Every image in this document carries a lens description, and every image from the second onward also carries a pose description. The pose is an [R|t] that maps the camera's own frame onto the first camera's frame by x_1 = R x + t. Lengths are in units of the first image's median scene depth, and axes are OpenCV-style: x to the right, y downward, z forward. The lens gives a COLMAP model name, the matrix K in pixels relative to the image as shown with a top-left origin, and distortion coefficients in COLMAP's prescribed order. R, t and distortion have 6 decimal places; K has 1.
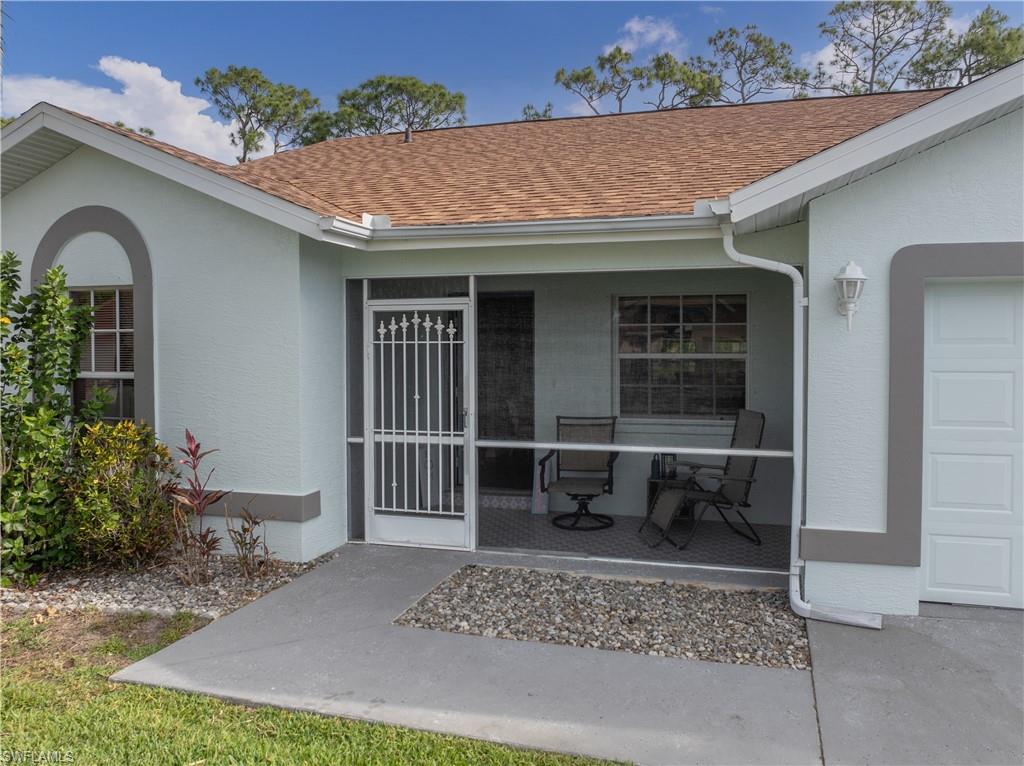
lens RADIAL K [[823.3, 0, 512.0], [0, 823.3, 383.0], [0, 0, 1]] dist [-0.032523, 0.002529]
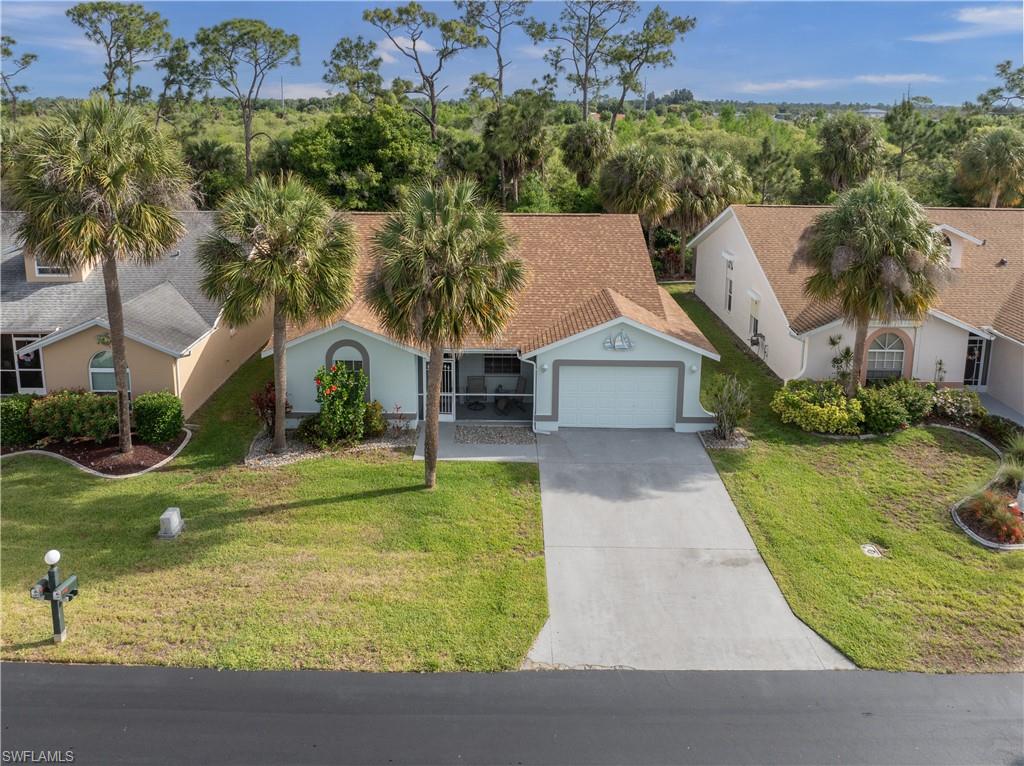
lens RADIAL K [[823.3, 0, 512.0], [0, 823.3, 383.0], [0, 0, 1]] dist [-0.032523, 0.002529]
pose [[0.954233, -0.086833, 0.286180, -0.885947], [0.002964, 0.959620, 0.281285, -1.057986], [-0.299048, -0.267563, 0.915959, -2.588023]]
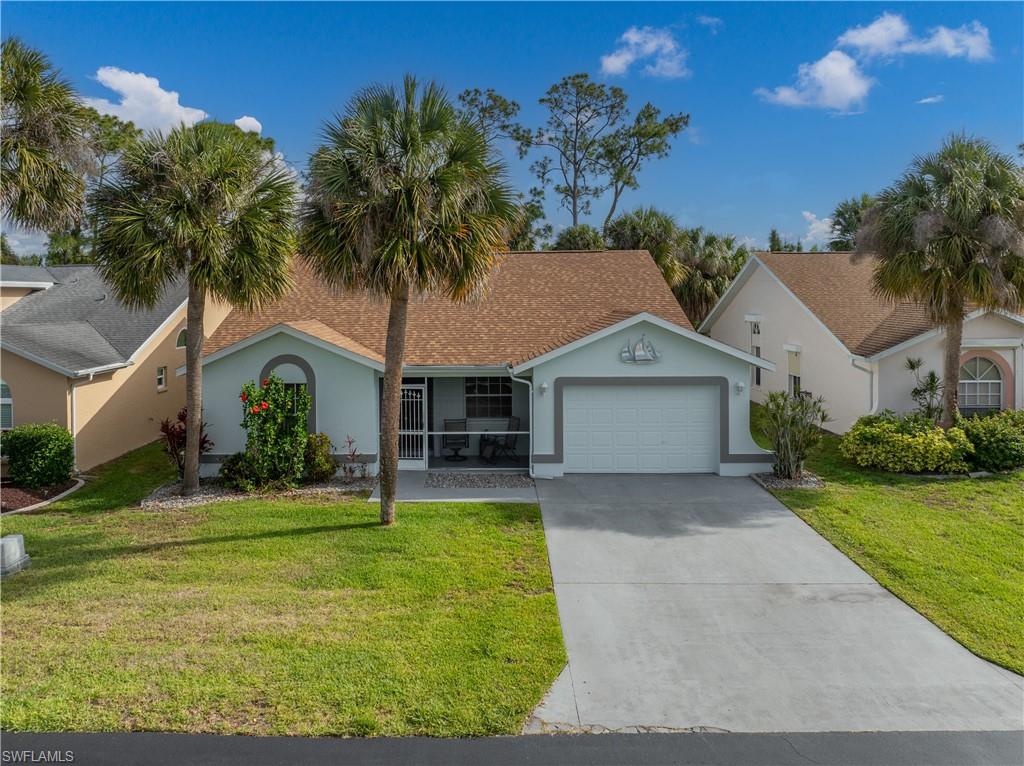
lens RADIAL K [[835.1, 0, 474.9], [0, 835.1, 385.5], [0, 0, 1]] dist [-0.050670, 0.005234]
pose [[0.962276, -0.036601, 0.269601, -0.680368], [0.019342, 0.997606, 0.066398, -0.293457], [-0.271386, -0.058679, 0.960680, -1.912477]]
